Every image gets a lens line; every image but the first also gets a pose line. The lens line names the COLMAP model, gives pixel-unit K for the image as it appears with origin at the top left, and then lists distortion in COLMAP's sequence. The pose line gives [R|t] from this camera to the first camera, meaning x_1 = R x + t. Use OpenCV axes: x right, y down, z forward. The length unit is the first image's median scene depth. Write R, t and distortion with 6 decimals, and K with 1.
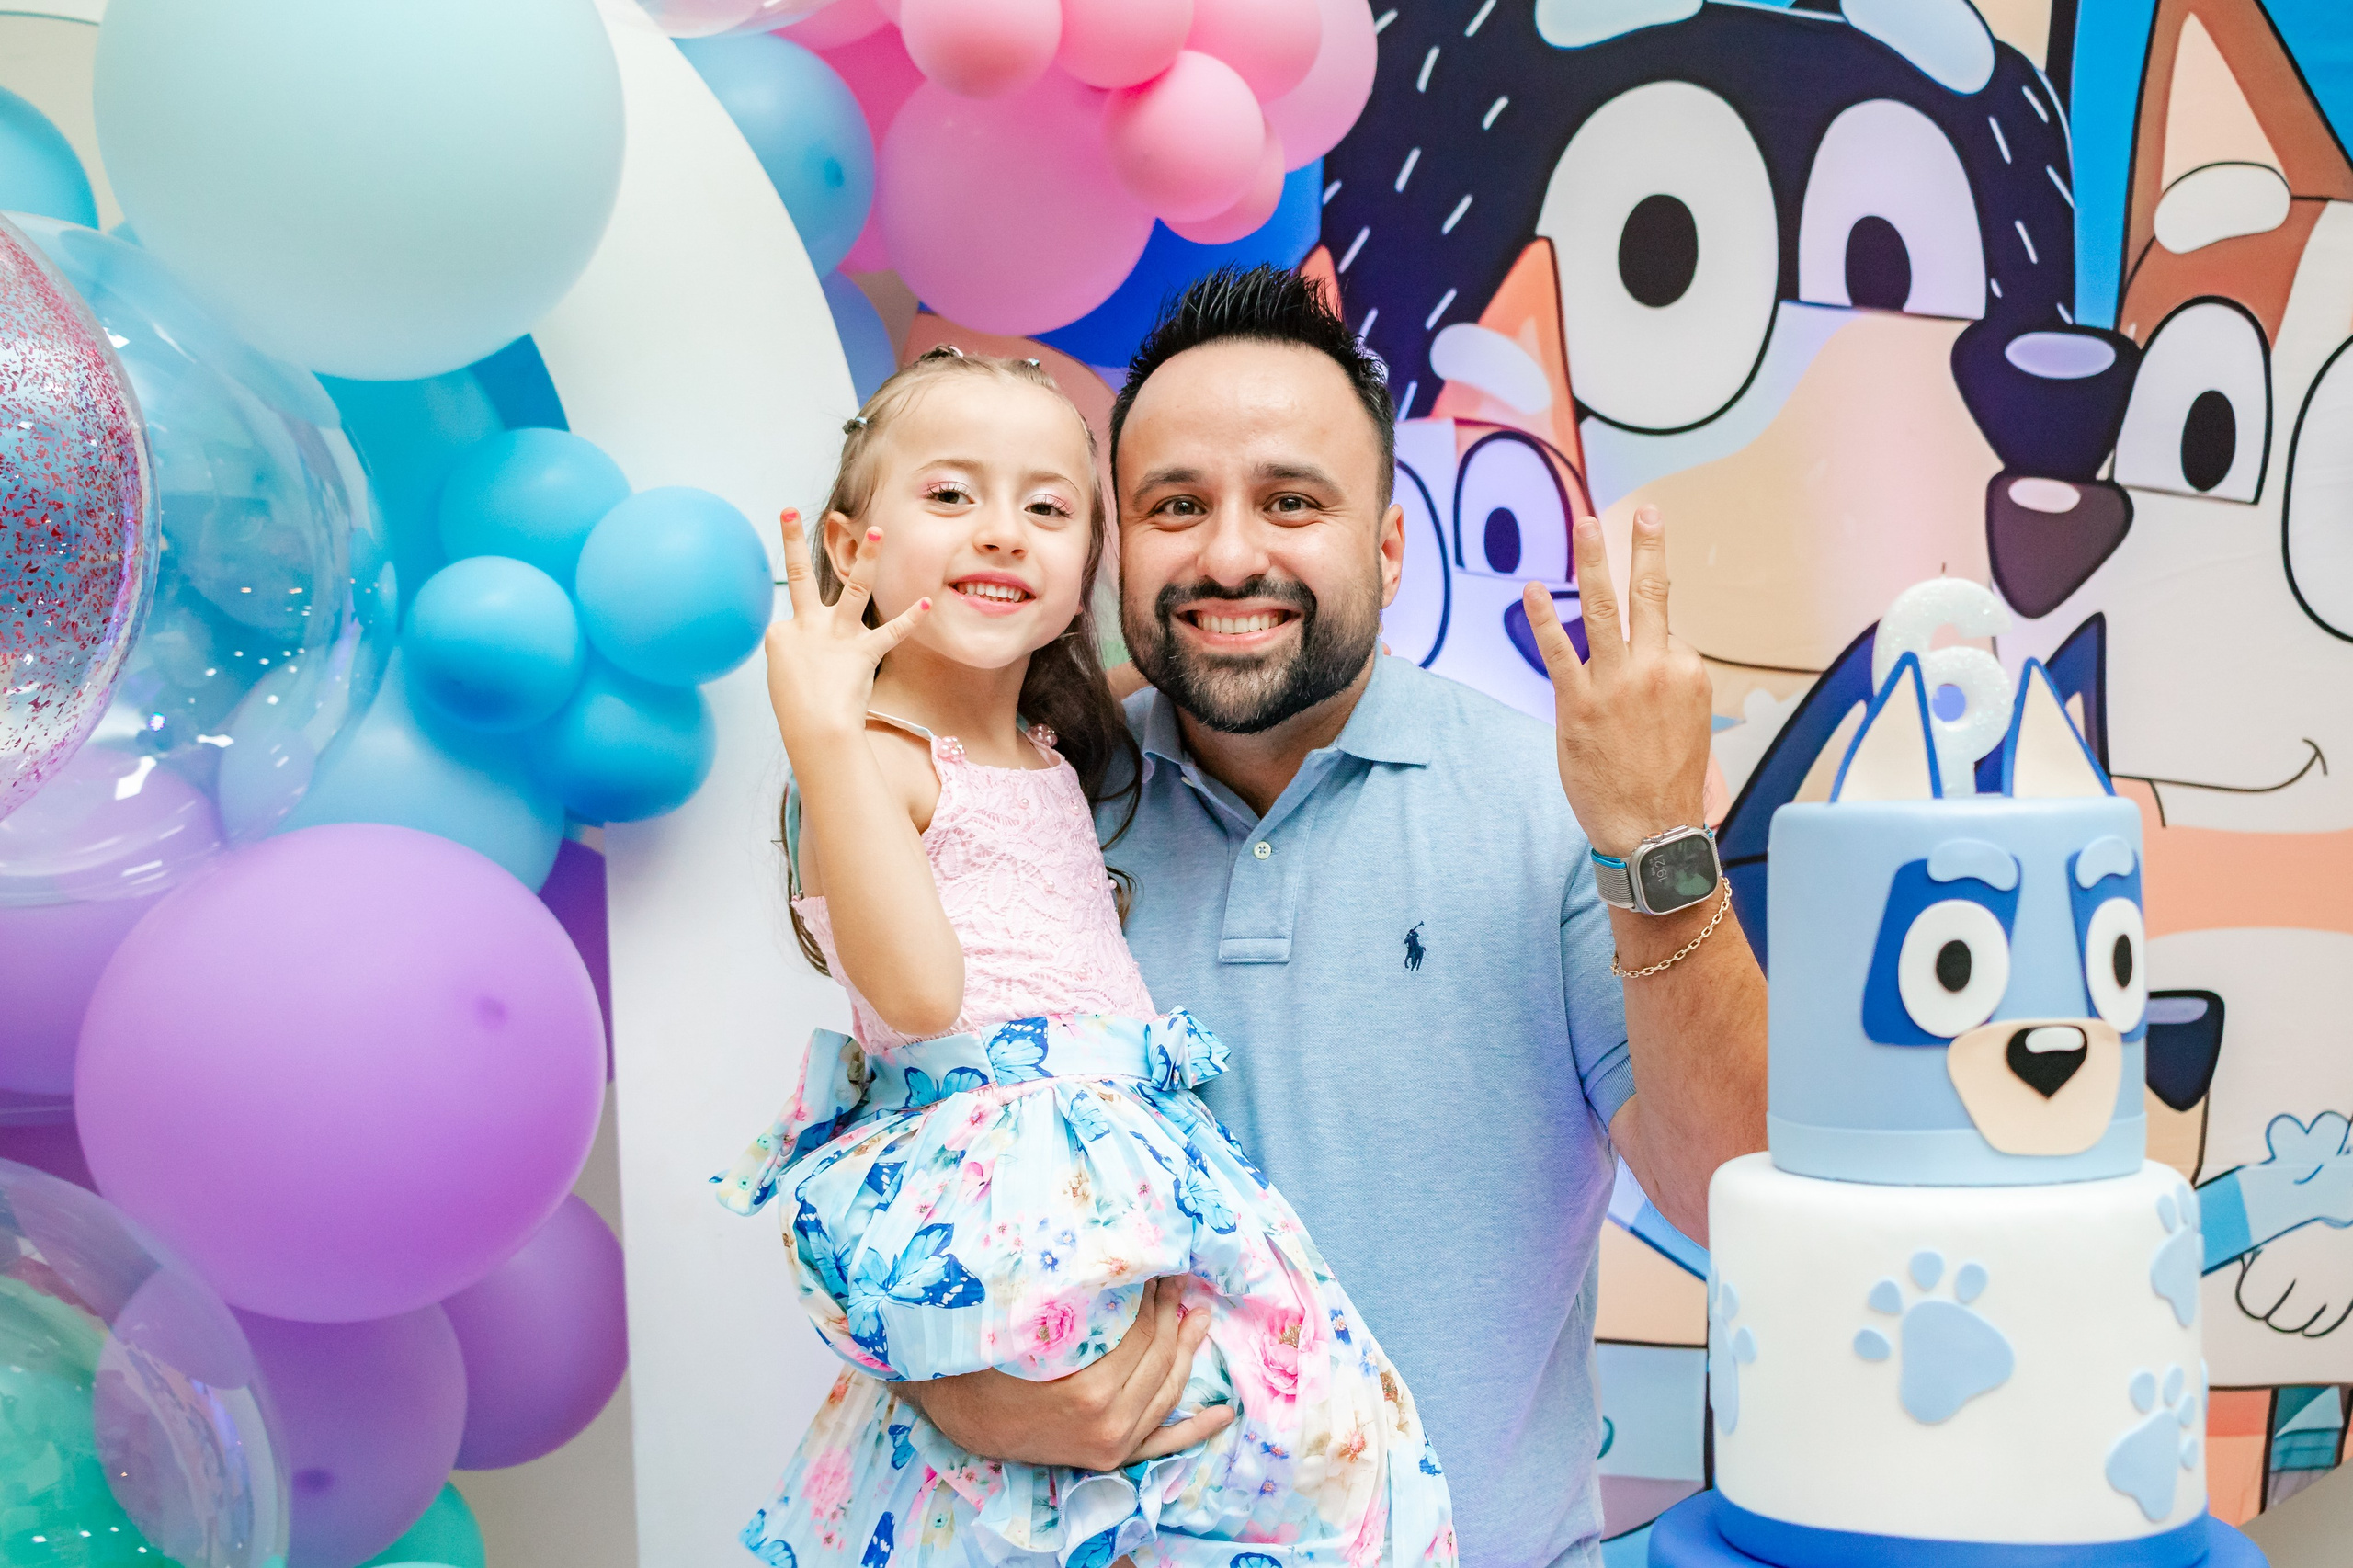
lens RADIAL K [[2568.6, 0, 1148.8], [0, 2568.6, 734.4], [0, 0, 1]] dist [0.003029, 0.000000]
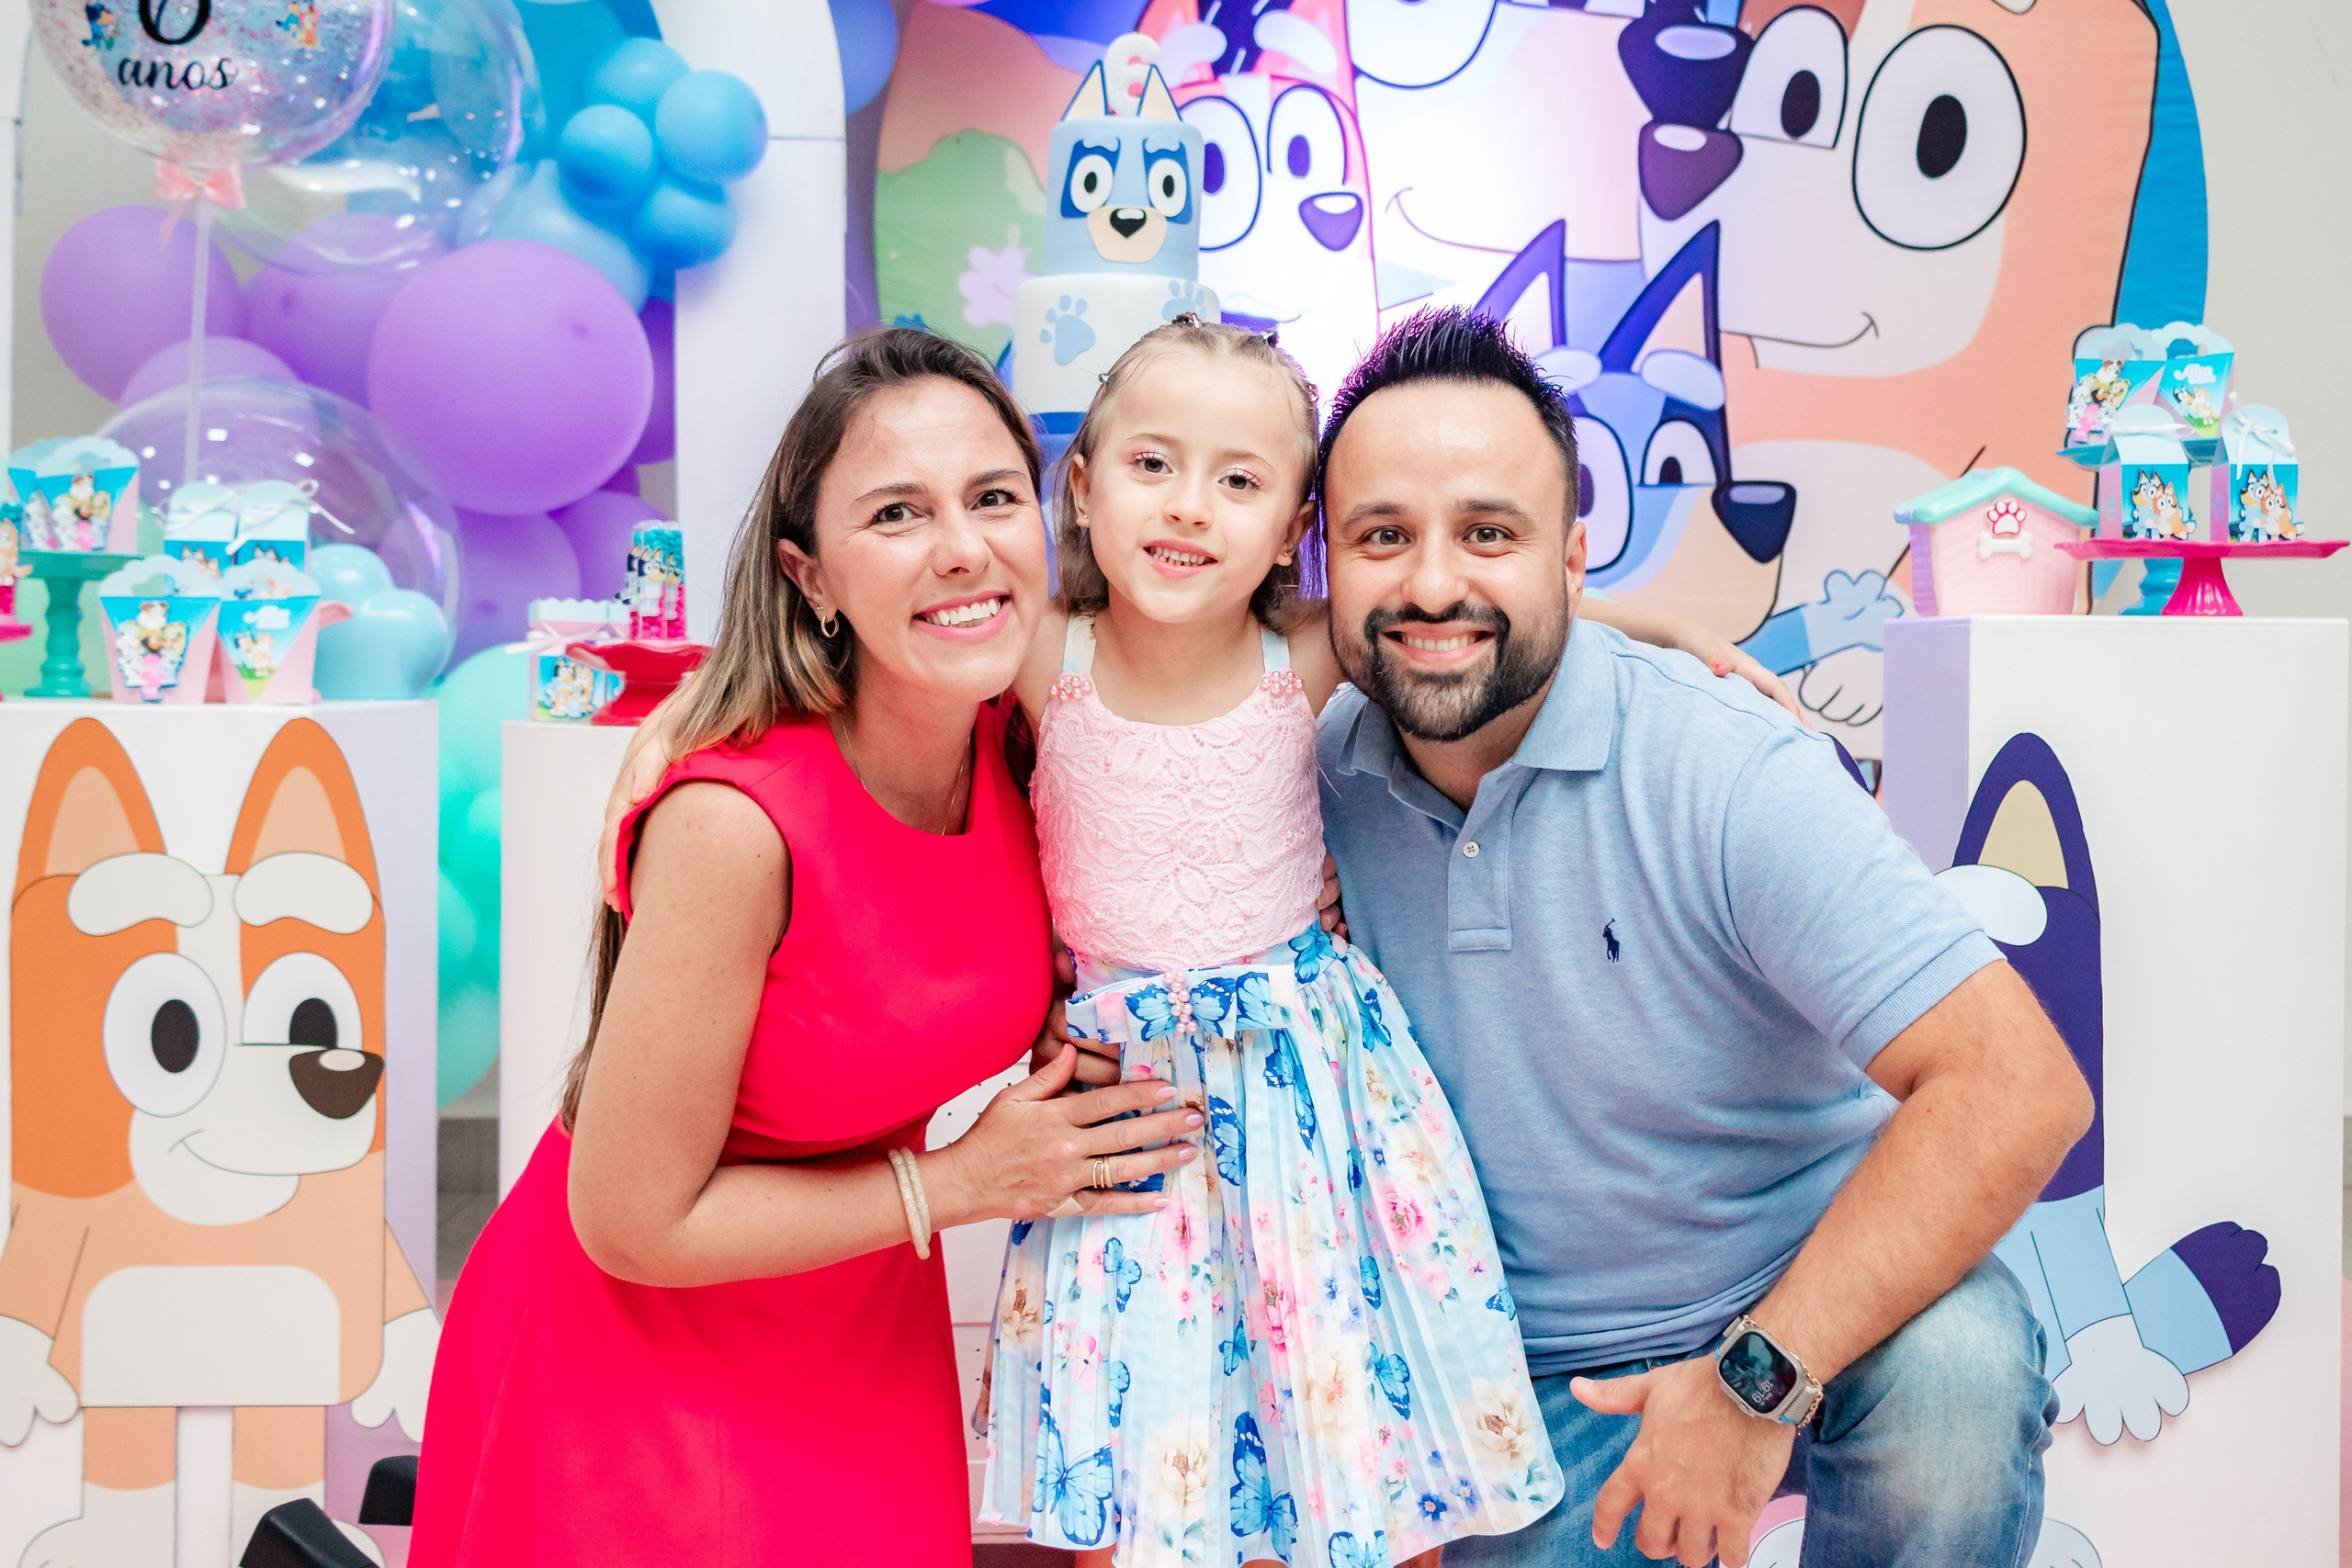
lens RADIAL K [[2839.8, 0, 1291.5], [0, 2839.8, 716.3], [0, 0, 1]] dist [0.000644, 0.000000]
pose [[0.992516, 0.041479, -0.114851, 0.340299], [-0.038682, 0.998901, 0.026480, 0.210830], [0.115823, -0.021840, 0.993030, -0.672472]]
